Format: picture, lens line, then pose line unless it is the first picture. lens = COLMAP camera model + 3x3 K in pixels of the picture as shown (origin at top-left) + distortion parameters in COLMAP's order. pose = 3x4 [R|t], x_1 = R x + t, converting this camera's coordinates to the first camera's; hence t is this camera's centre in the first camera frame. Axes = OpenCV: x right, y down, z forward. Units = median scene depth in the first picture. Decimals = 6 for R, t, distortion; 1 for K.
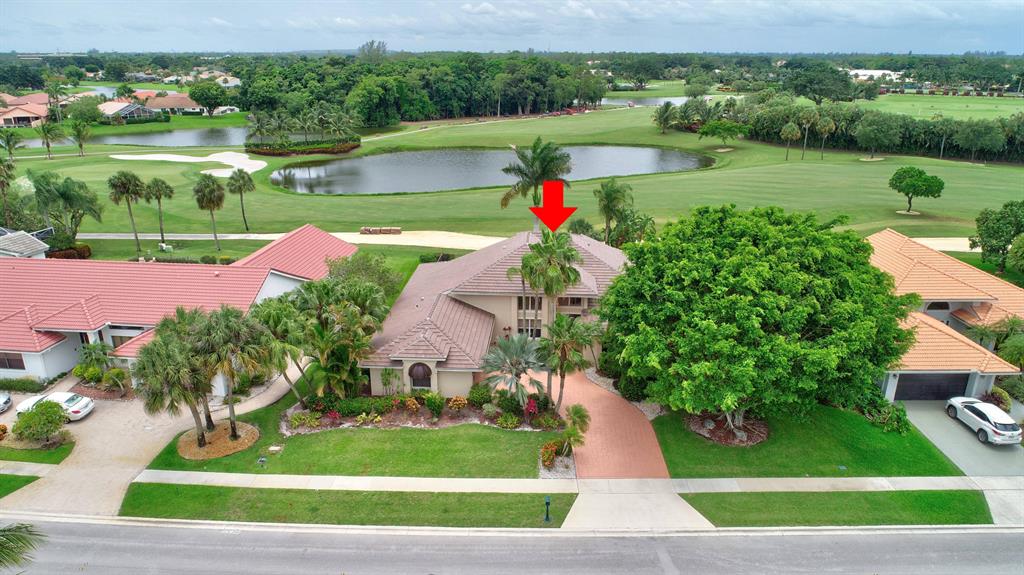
lens RADIAL K [[683.4, 0, 512.0], [0, 683.4, 287.5], [0, 0, 1]] dist [-0.007123, -0.002031]
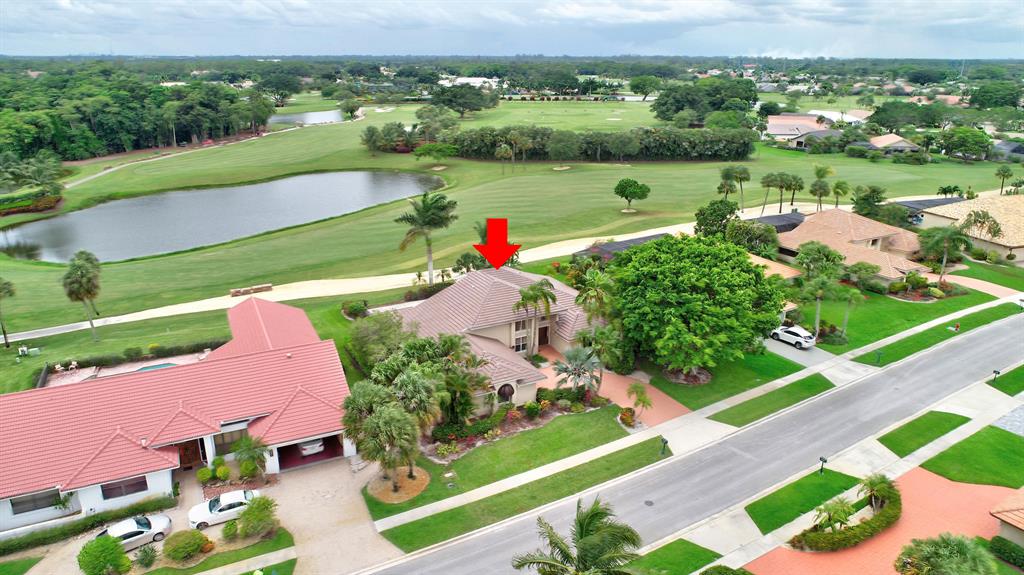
lens RADIAL K [[683.4, 0, 512.0], [0, 683.4, 287.5], [0, 0, 1]] dist [-0.007123, -0.002031]
pose [[0.845867, -0.172604, 0.504694, -0.410911], [0.173769, 0.983749, 0.045204, -0.071236], [-0.504295, 0.049464, 0.862114, -0.084813]]
